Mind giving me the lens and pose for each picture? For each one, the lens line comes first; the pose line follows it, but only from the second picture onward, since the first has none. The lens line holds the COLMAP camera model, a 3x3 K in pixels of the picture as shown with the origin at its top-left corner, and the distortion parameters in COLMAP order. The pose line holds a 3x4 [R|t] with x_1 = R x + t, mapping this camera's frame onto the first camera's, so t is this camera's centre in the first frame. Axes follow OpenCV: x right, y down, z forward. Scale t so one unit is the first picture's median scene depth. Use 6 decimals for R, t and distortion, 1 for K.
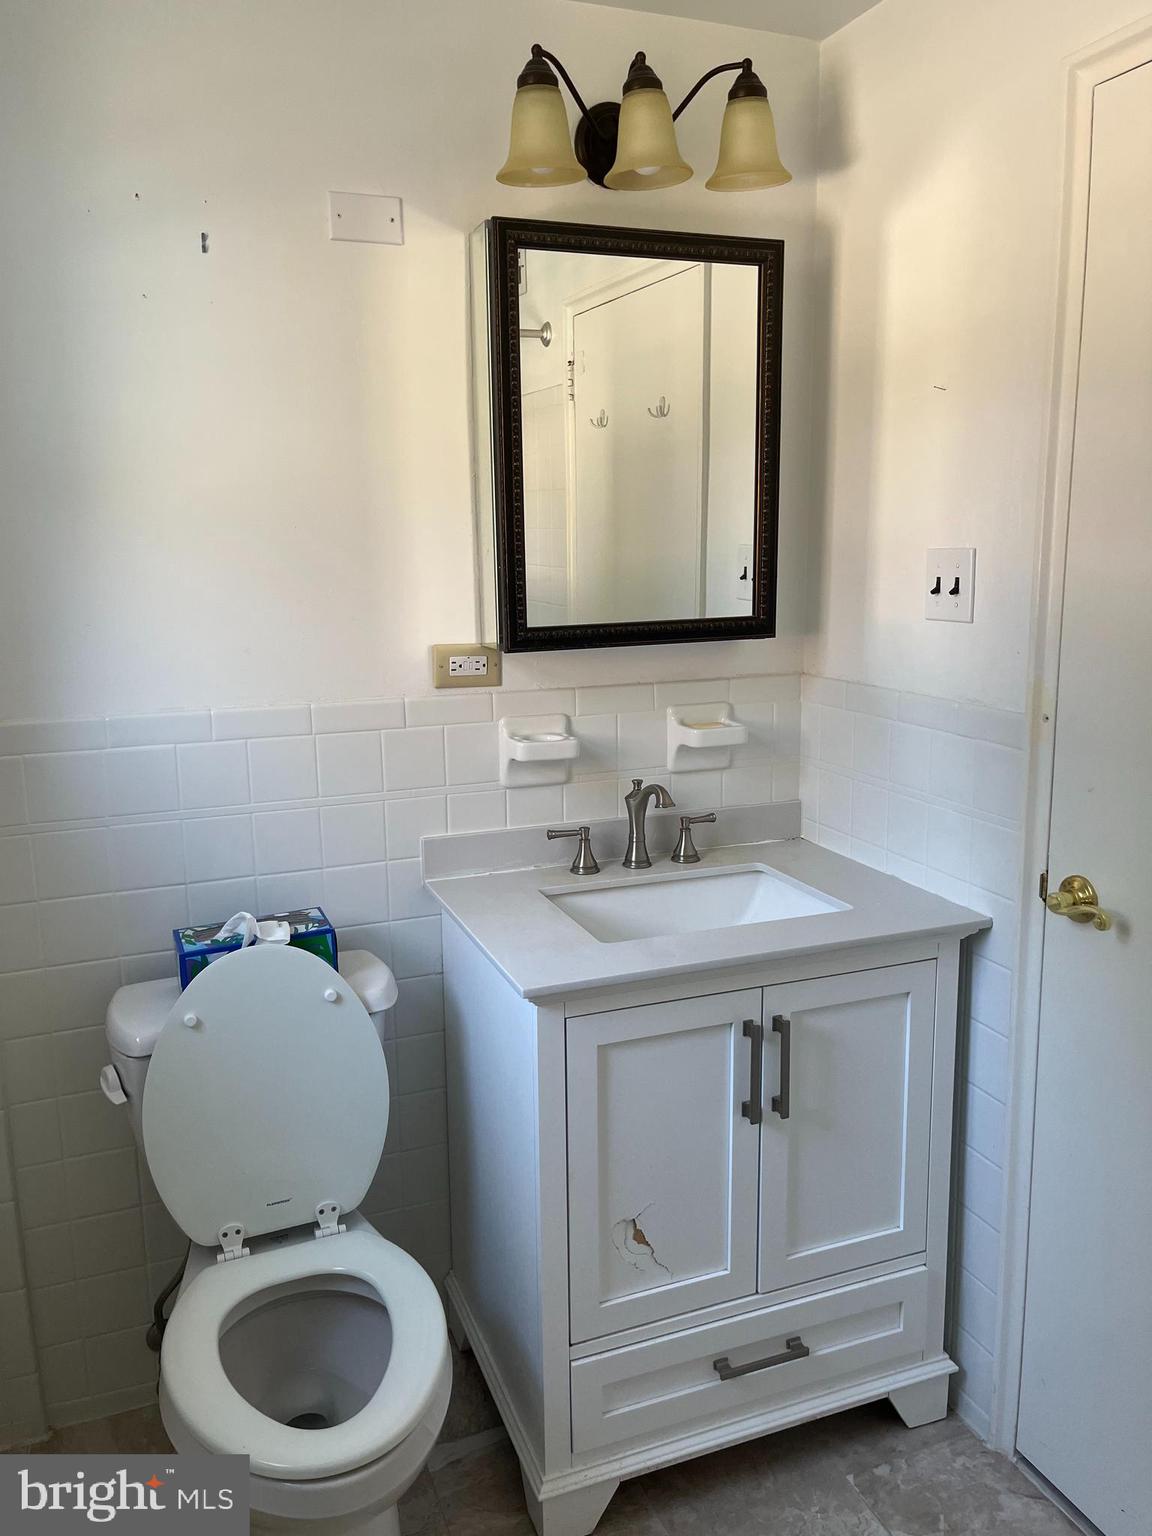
lens RADIAL K [[1161.0, 0, 570.9], [0, 1161.0, 759.9], [0, 0, 1]] dist [0.074874, -0.097417]
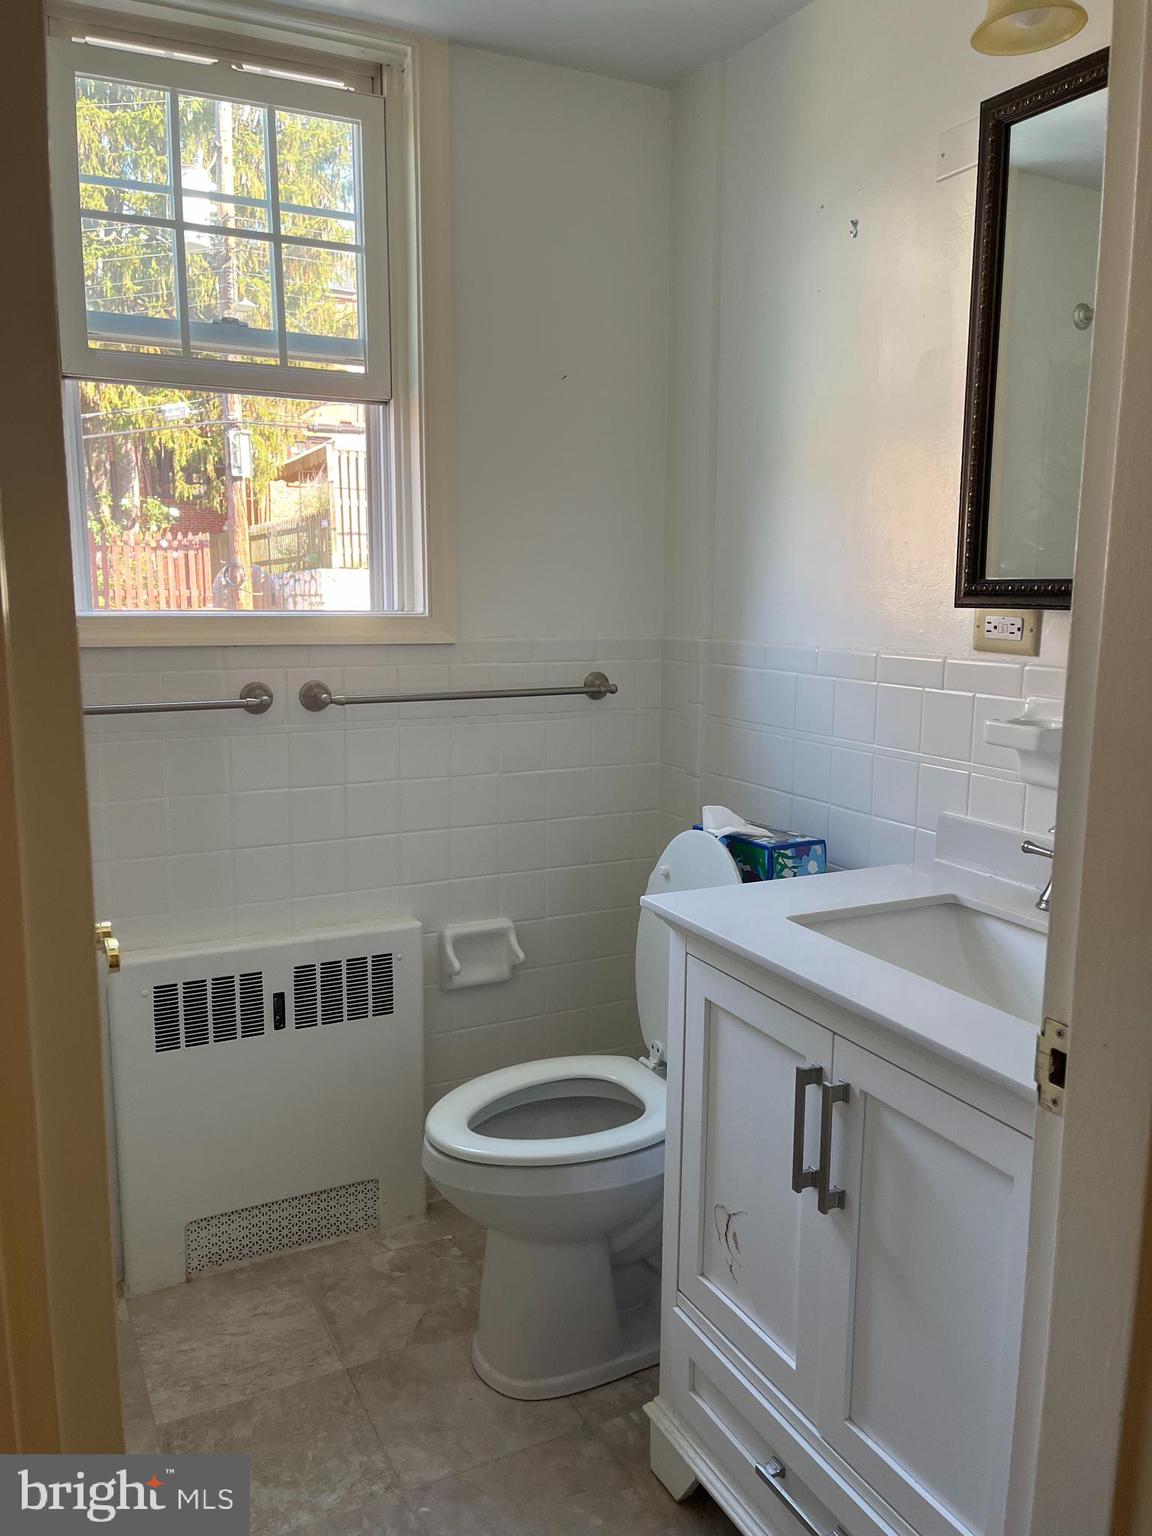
lens RADIAL K [[1161.0, 0, 569.5], [0, 1161.0, 775.2], [0, 0, 1]] dist [0.074874, -0.097417]
pose [[0.097262, 0.177819, -0.979245, 0.792830], [-0.192973, 0.968607, 0.156721, -0.052941], [0.976372, 0.173725, 0.128523, 0.636278]]
